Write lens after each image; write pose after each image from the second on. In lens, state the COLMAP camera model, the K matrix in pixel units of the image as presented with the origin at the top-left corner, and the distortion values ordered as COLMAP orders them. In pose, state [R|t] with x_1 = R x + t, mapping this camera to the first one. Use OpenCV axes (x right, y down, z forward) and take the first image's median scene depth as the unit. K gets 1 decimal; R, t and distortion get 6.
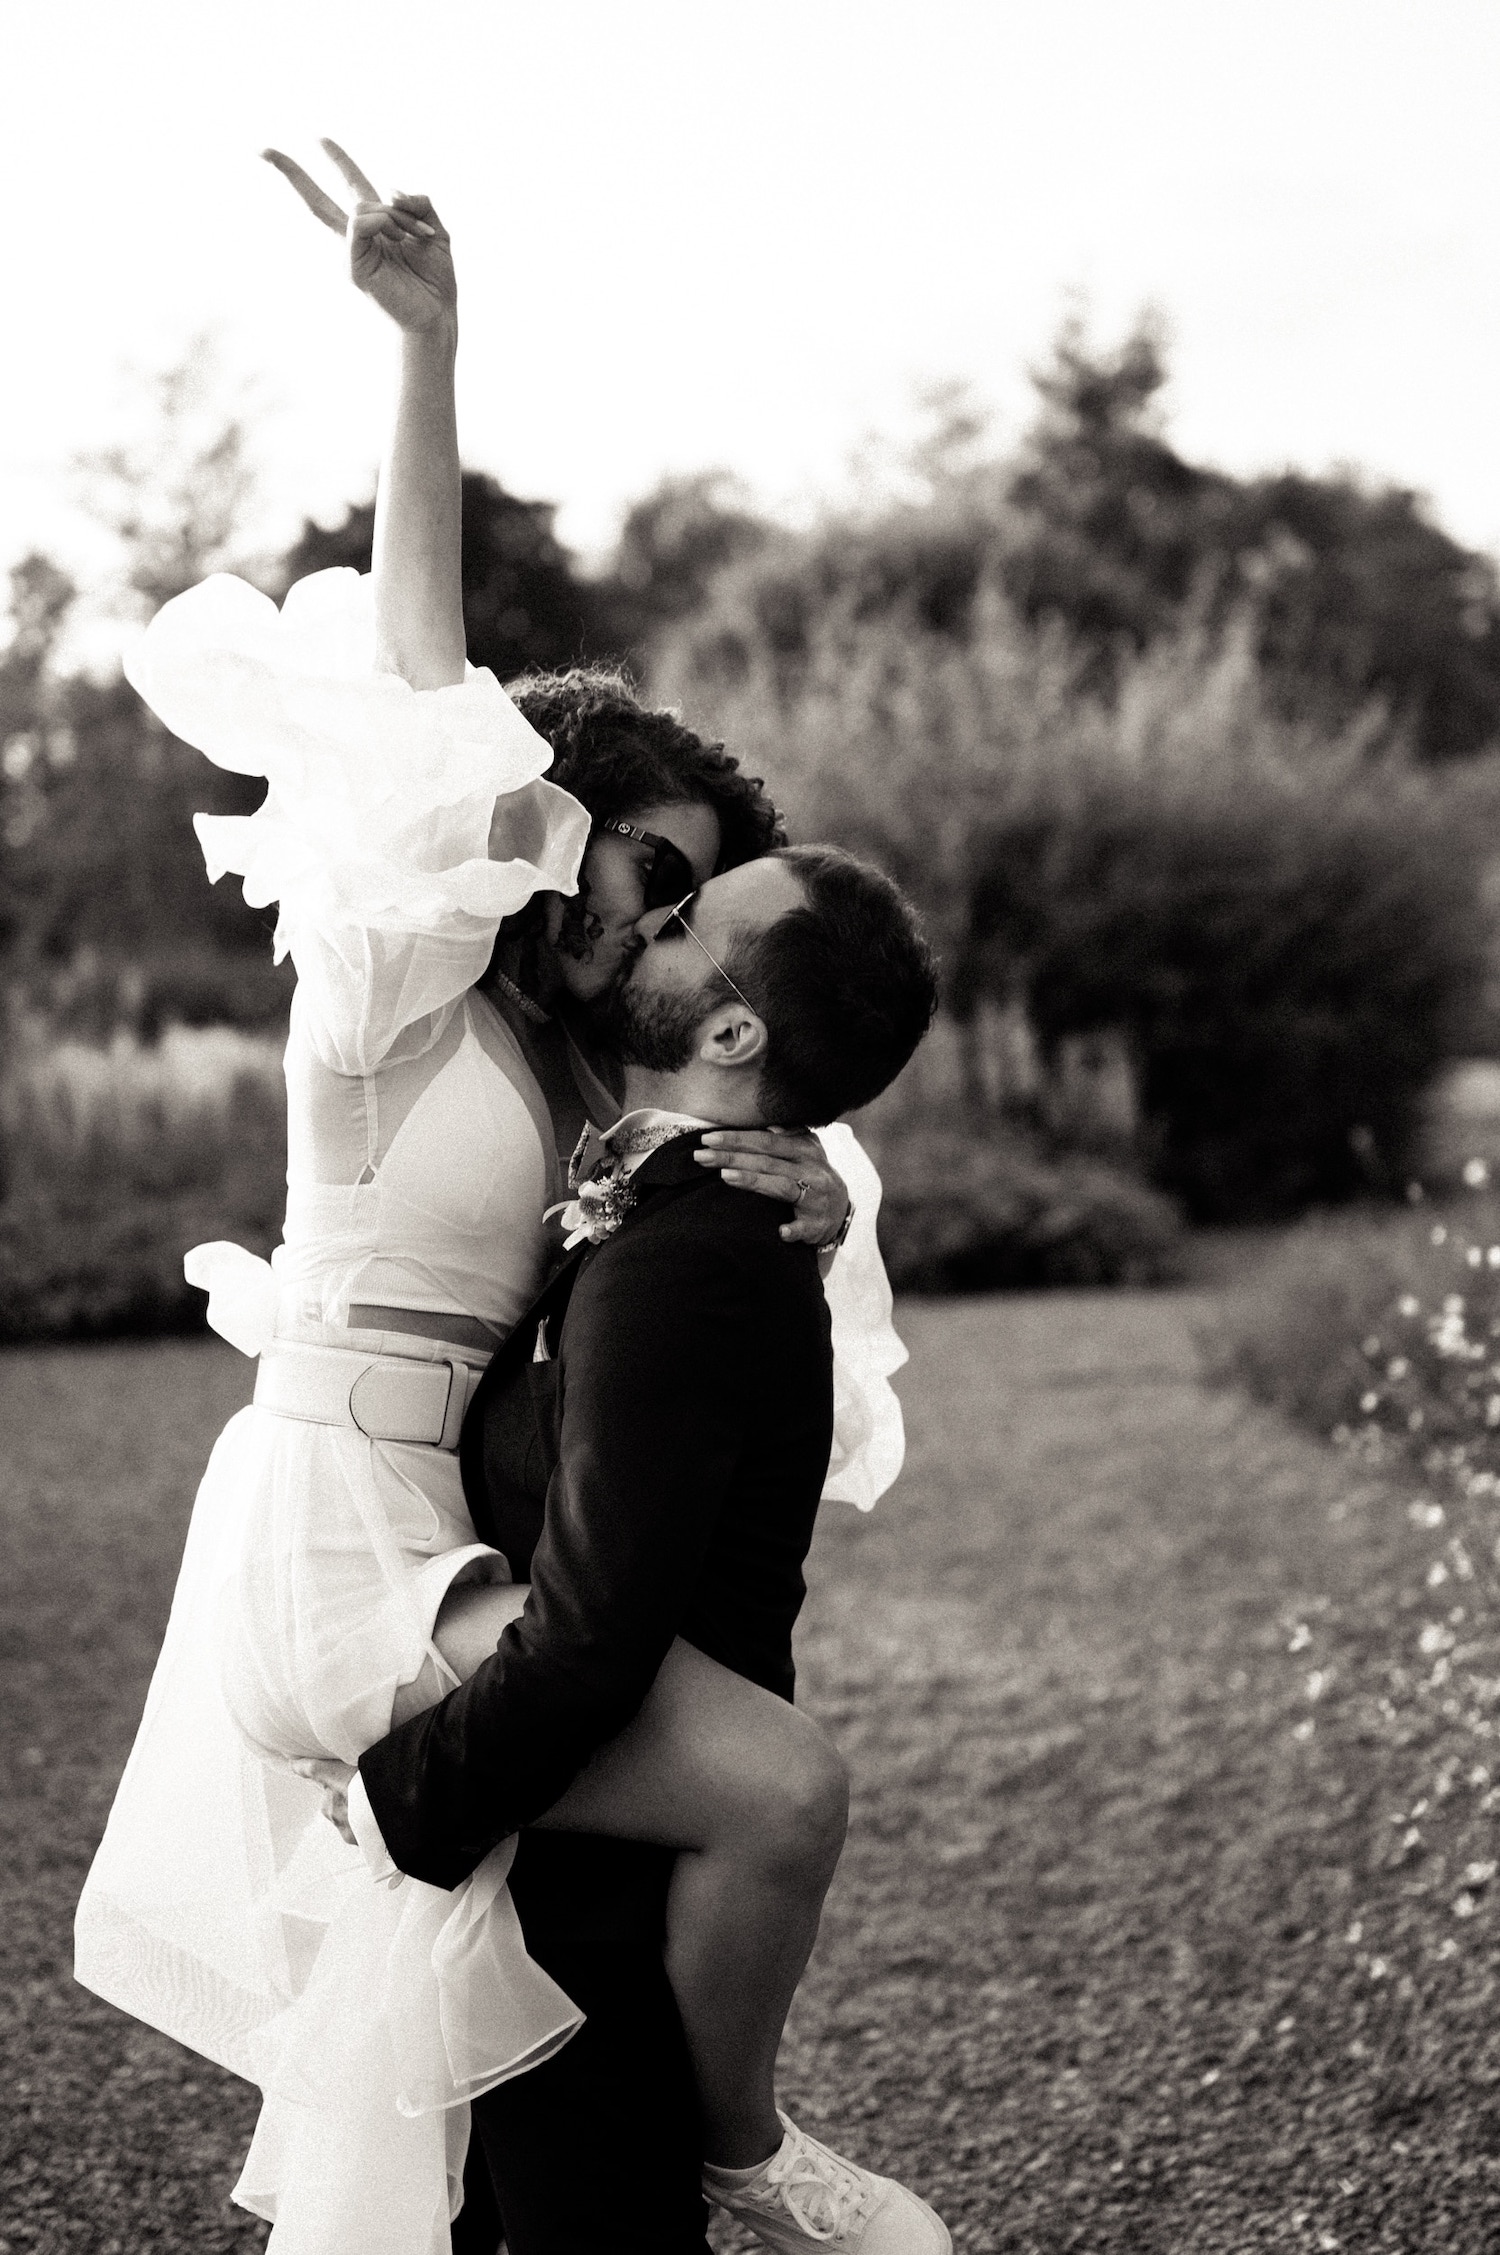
lens RADIAL K [[3220.5, 0, 750.0], [0, 3220.5, 1127.5], [0, 0, 1]] dist [-0.005367, 0.114511]
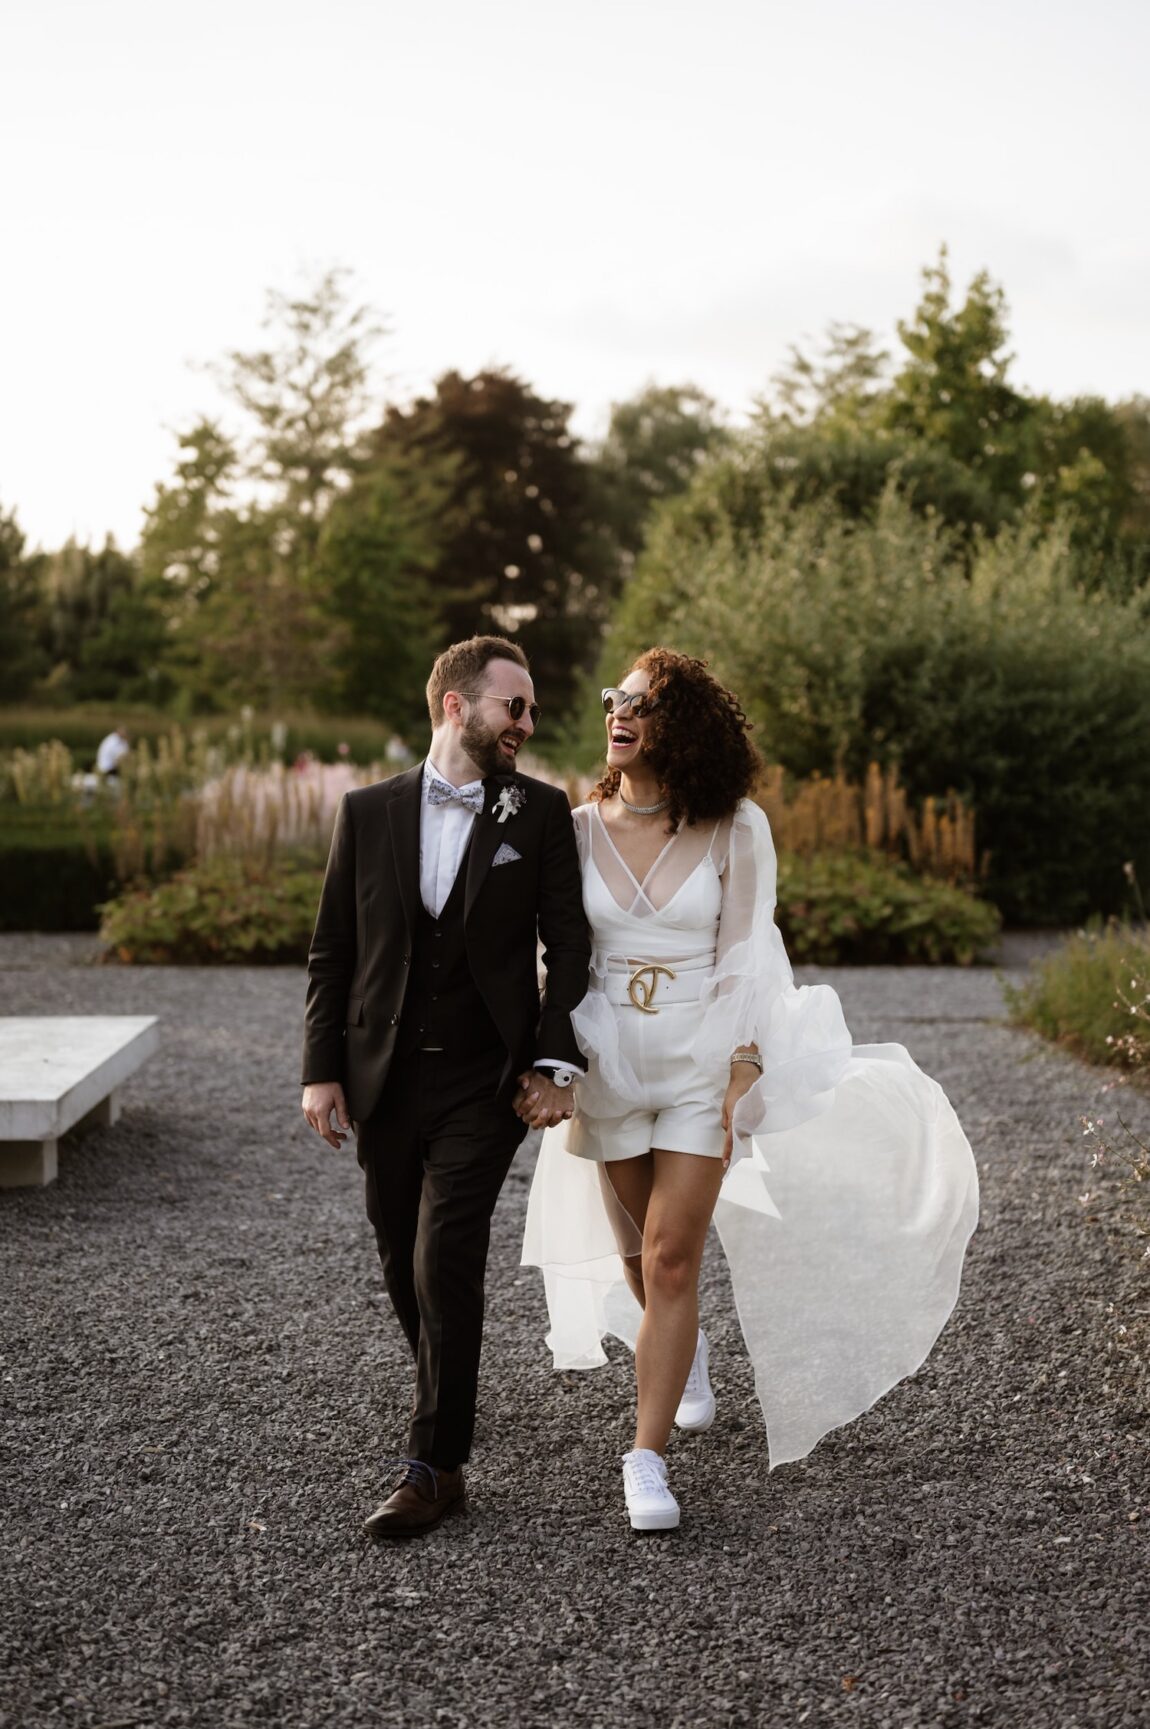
lens RADIAL K [[2423.2, 0, 571.1], [0, 2423.2, 893.8], [0, 0, 1]] dist [0.088581, -0.042316]
pose [[0.998103, 0.052886, -0.031513, -0.027968], [-0.052617, 0.998571, 0.009309, 0.015500], [0.031961, -0.007633, 0.999460, -0.122184]]
